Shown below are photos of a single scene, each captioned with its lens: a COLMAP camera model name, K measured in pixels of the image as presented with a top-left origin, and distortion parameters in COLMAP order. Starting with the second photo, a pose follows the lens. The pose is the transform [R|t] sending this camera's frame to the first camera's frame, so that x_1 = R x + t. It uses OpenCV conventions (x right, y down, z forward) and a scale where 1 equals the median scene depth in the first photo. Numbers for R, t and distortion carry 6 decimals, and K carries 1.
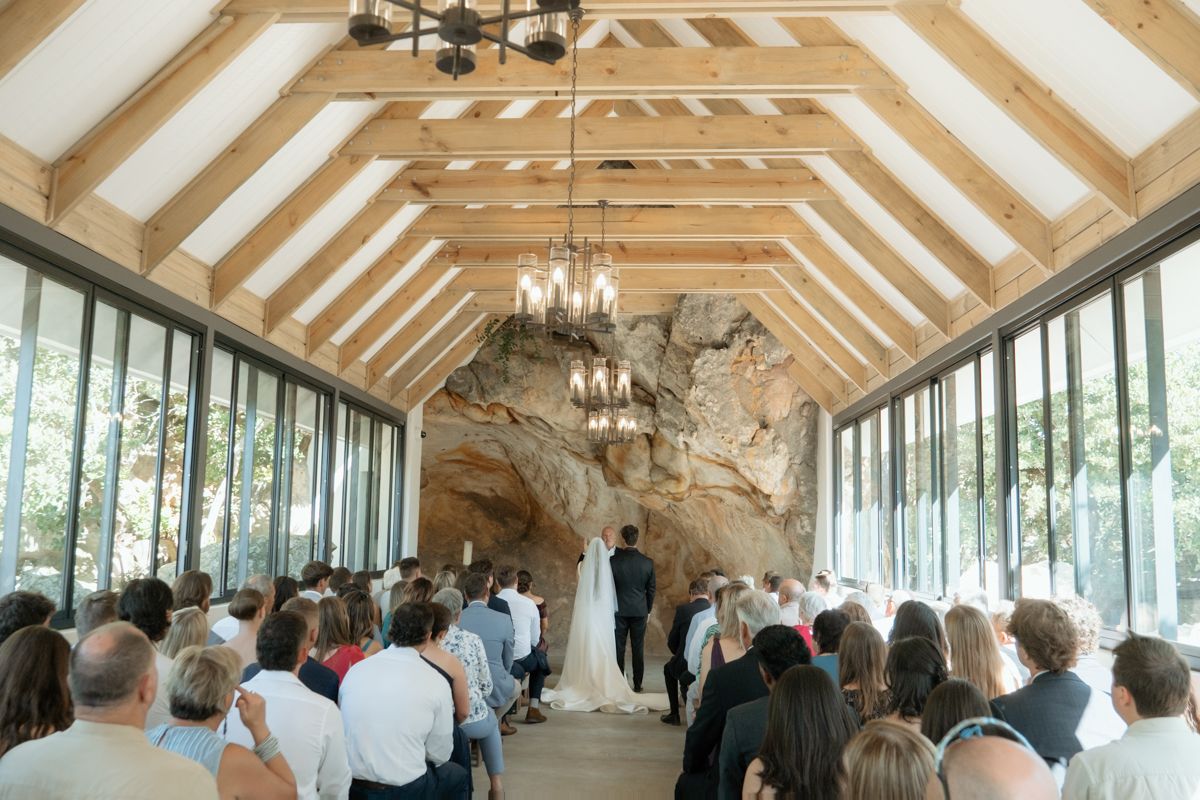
lens RADIAL K [[833.2, 0, 595.8], [0, 833.2, 442.3], [0, 0, 1]] dist [-0.002051, -0.000244]
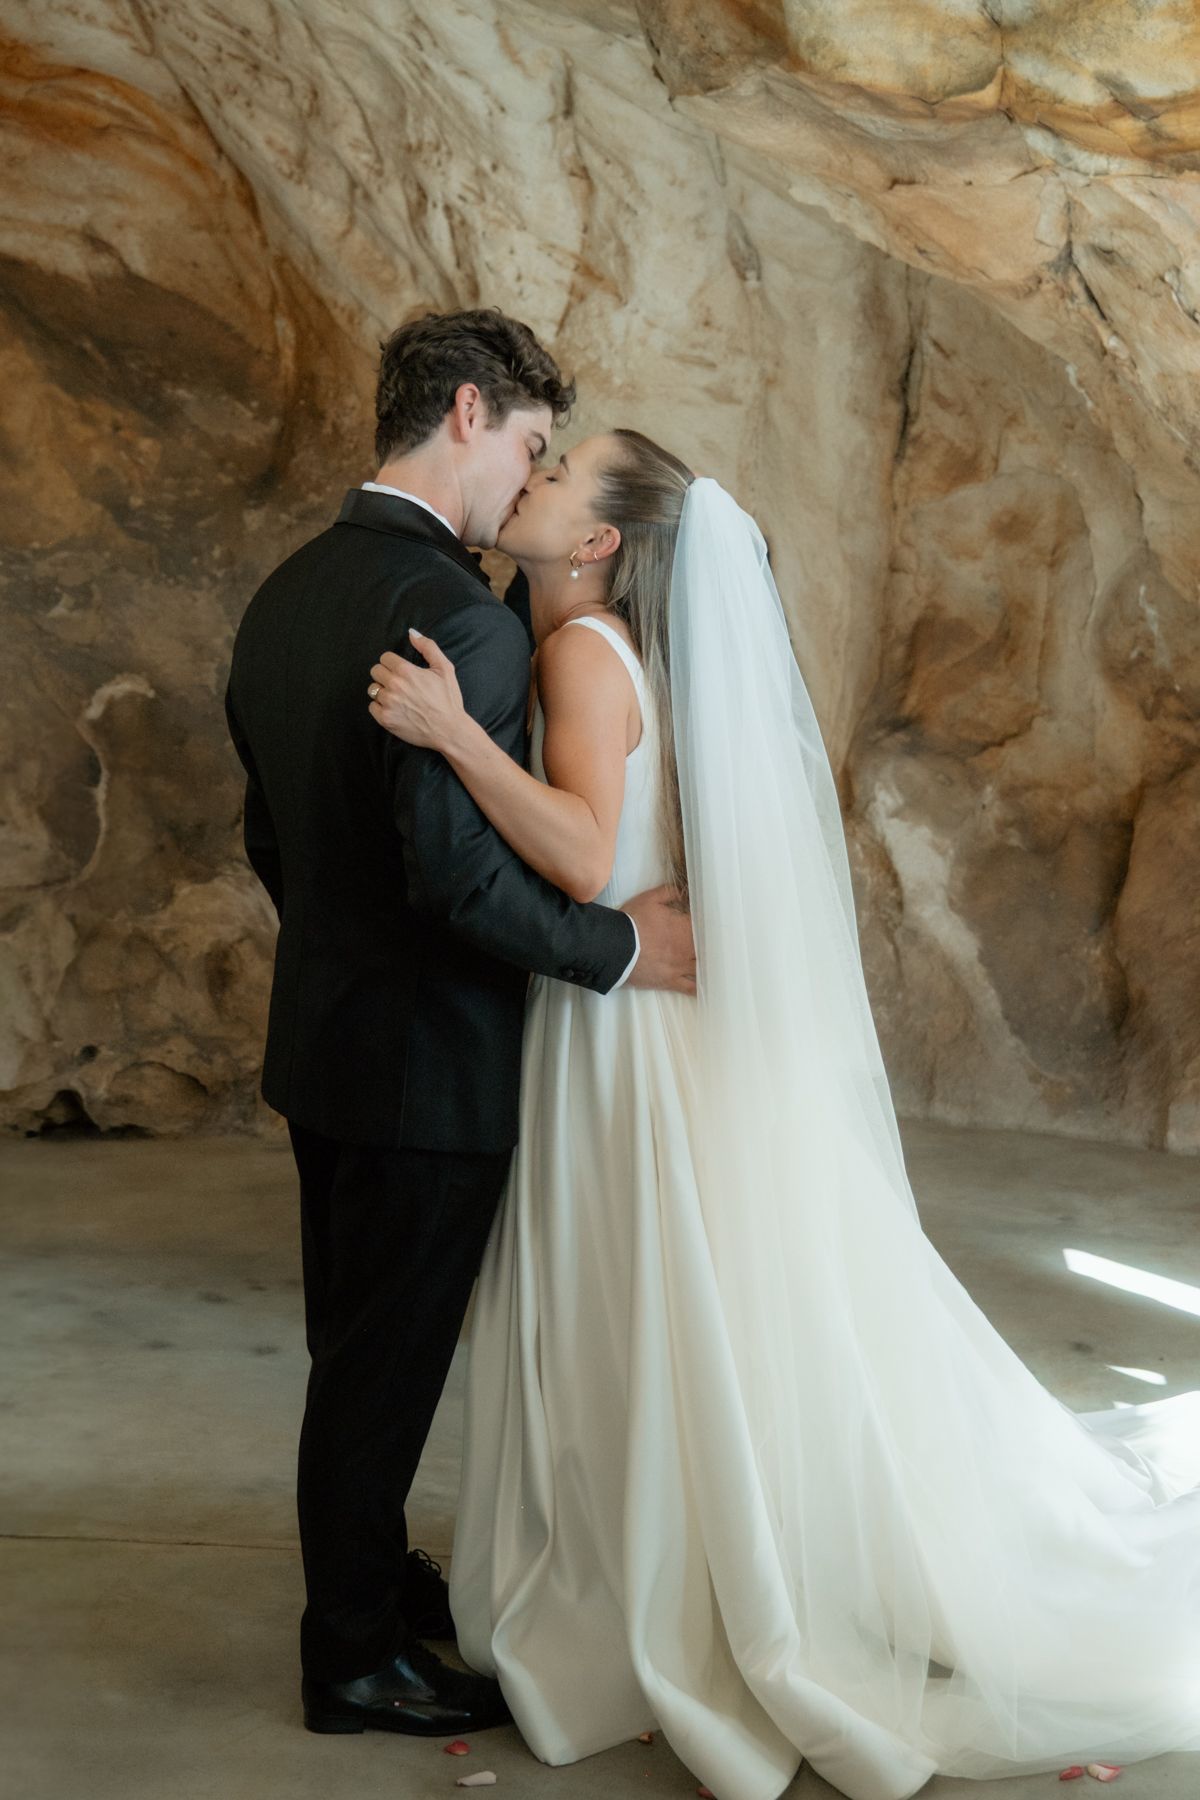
lens RADIAL K [[2376.5, 0, 600.0], [0, 2376.5, 900.0], [0, 0, 1]] dist [0.015673, -0.018890]
pose [[0.999227, -0.004229, -0.039083, 0.019377], [0.014474, 0.963929, 0.265765, 0.085570], [0.036549, -0.266125, 0.963245, 0.622919]]
